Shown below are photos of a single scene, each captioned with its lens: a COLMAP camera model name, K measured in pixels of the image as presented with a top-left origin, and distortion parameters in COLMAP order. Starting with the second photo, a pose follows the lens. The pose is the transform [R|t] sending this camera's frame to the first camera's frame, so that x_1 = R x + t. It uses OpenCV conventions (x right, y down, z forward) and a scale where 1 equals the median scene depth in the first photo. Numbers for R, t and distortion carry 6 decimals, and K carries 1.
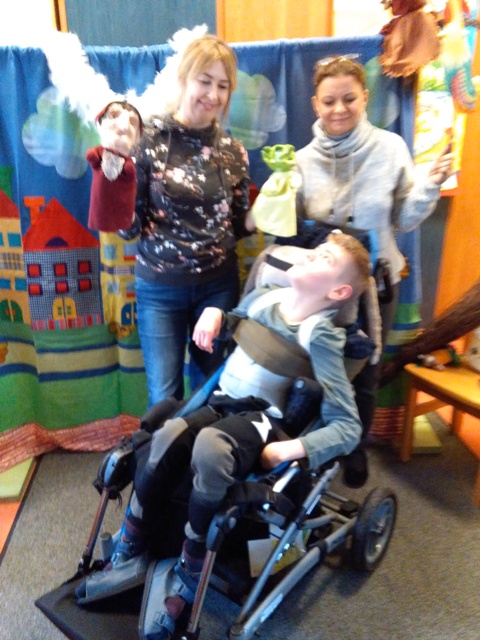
lens RADIAL K [[539.4, 0, 231.8], [0, 539.4, 327.8], [0, 0, 1]] dist [0.086326, -0.142833]
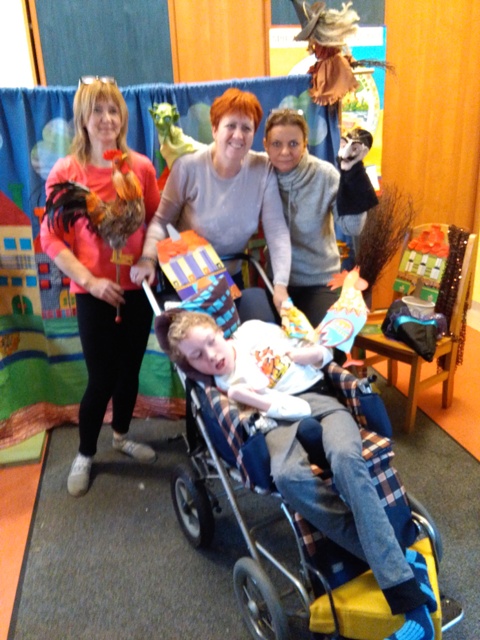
lens RADIAL K [[529.8, 0, 244.6], [0, 529.8, 316.8], [0, 0, 1]] dist [0.097876, -0.152859]
pose [[0.992108, -0.066500, 0.106301, -0.053126], [0.071211, 0.996612, -0.041155, 0.081444], [-0.103204, 0.048400, 0.993482, -0.221298]]
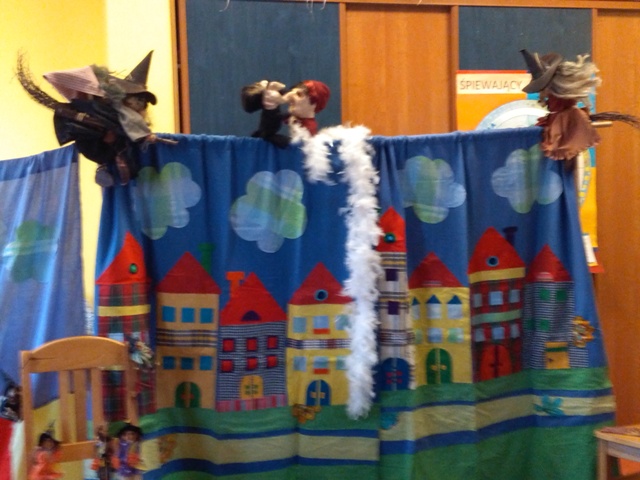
lens RADIAL K [[894.5, 0, 320.0], [0, 894.5, 240.0], [0, 0, 1]] dist [0.033648, 0.077899]
pose [[0.987608, -0.022503, 0.155316, -0.442284], [0.071599, 0.945276, -0.318320, 0.233227], [-0.139654, 0.325496, 0.935173, -0.566143]]
